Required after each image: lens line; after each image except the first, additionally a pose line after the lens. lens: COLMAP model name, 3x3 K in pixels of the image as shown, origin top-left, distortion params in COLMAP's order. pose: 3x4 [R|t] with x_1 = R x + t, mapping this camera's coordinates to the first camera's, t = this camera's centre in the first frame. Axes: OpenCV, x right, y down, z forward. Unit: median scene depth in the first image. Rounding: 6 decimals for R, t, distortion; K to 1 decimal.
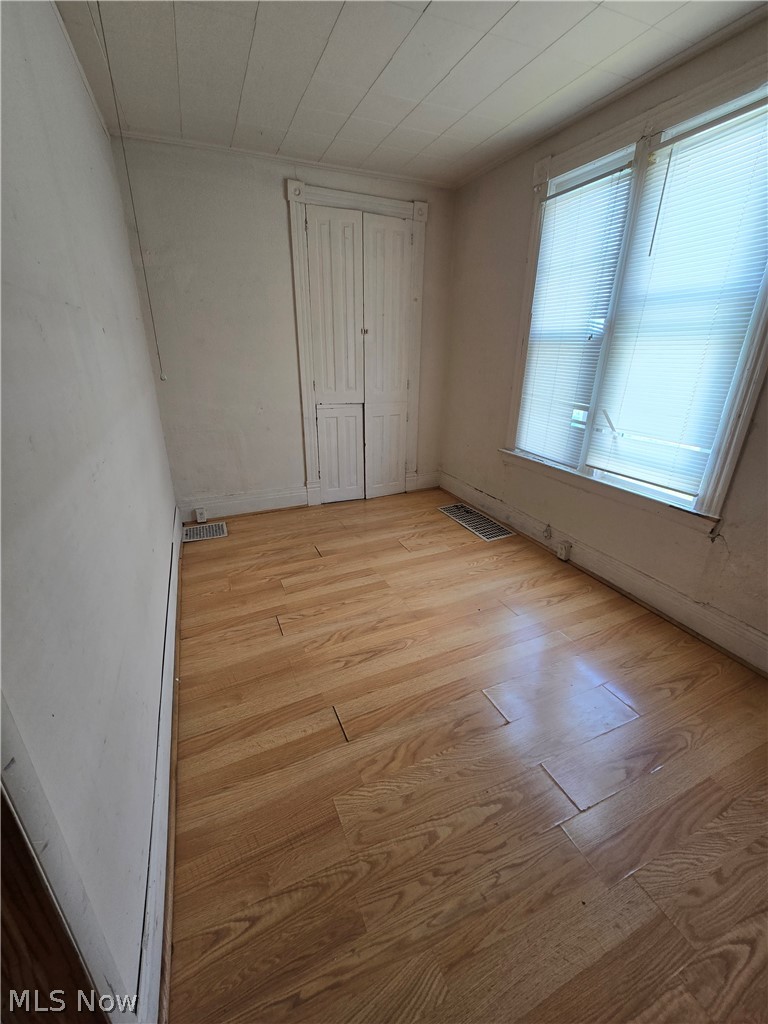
lens RADIAL K [[419.7, 0, 380.0], [0, 419.7, 513.1], [0, 0, 1]] dist [-0.010582, -0.000169]
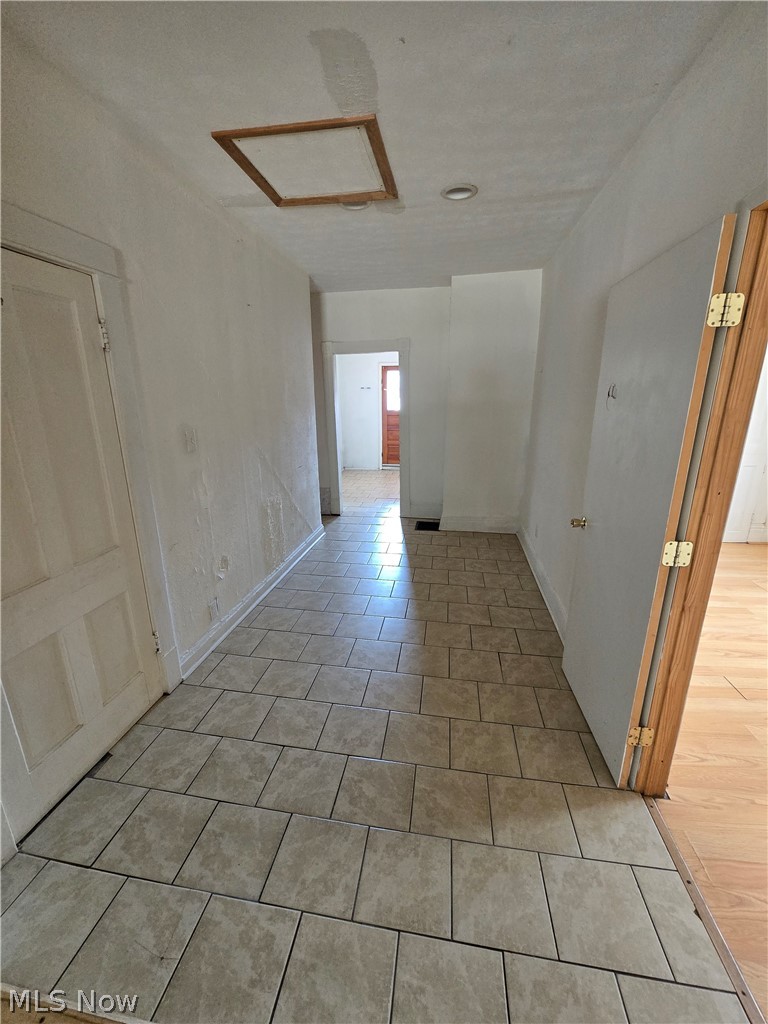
lens RADIAL K [[419.7, 0, 380.0], [0, 419.7, 513.1], [0, 0, 1]] dist [-0.010582, -0.000169]
pose [[0.842919, 0.128632, -0.522437, -0.254699], [-0.184084, 0.981349, -0.055385, 0.148027], [0.505569, 0.142857, 0.850877, -0.446545]]
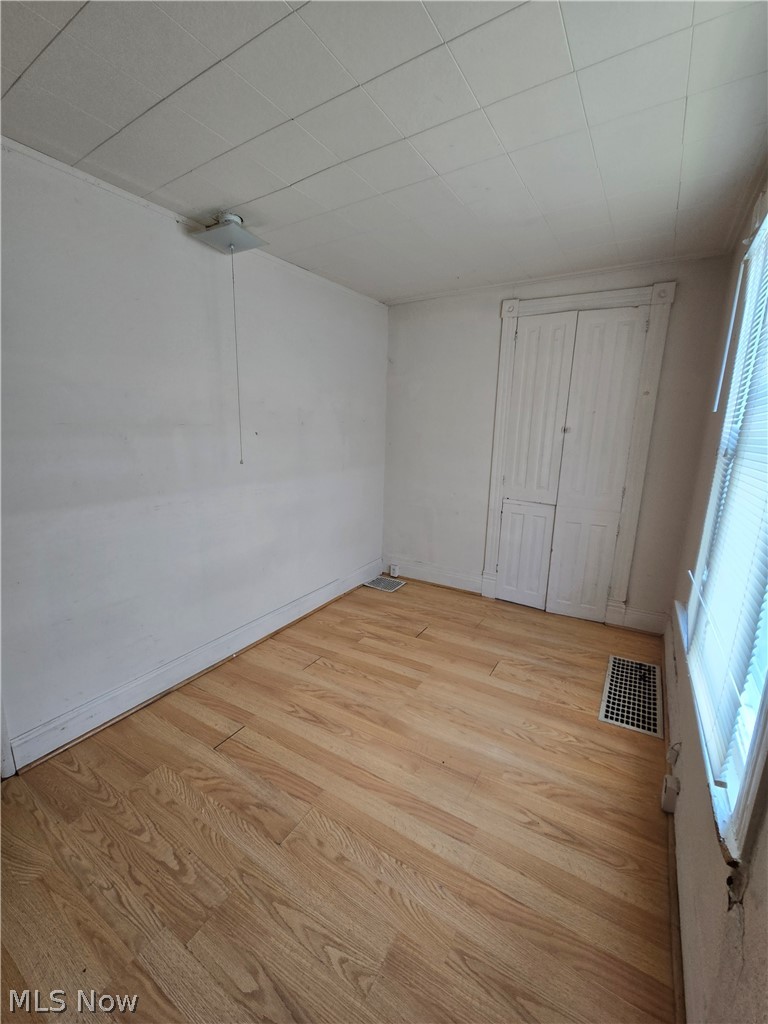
lens RADIAL K [[422.6, 0, 384.0], [0, 422.6, 512.0], [0, 0, 1]] dist [-0.015196, 0.004951]
pose [[0.574592, 0.172345, -0.800088, 0.634655], [-0.318032, 0.947770, -0.024241, -0.147755], [0.754122, 0.268382, 0.599392, 0.254525]]
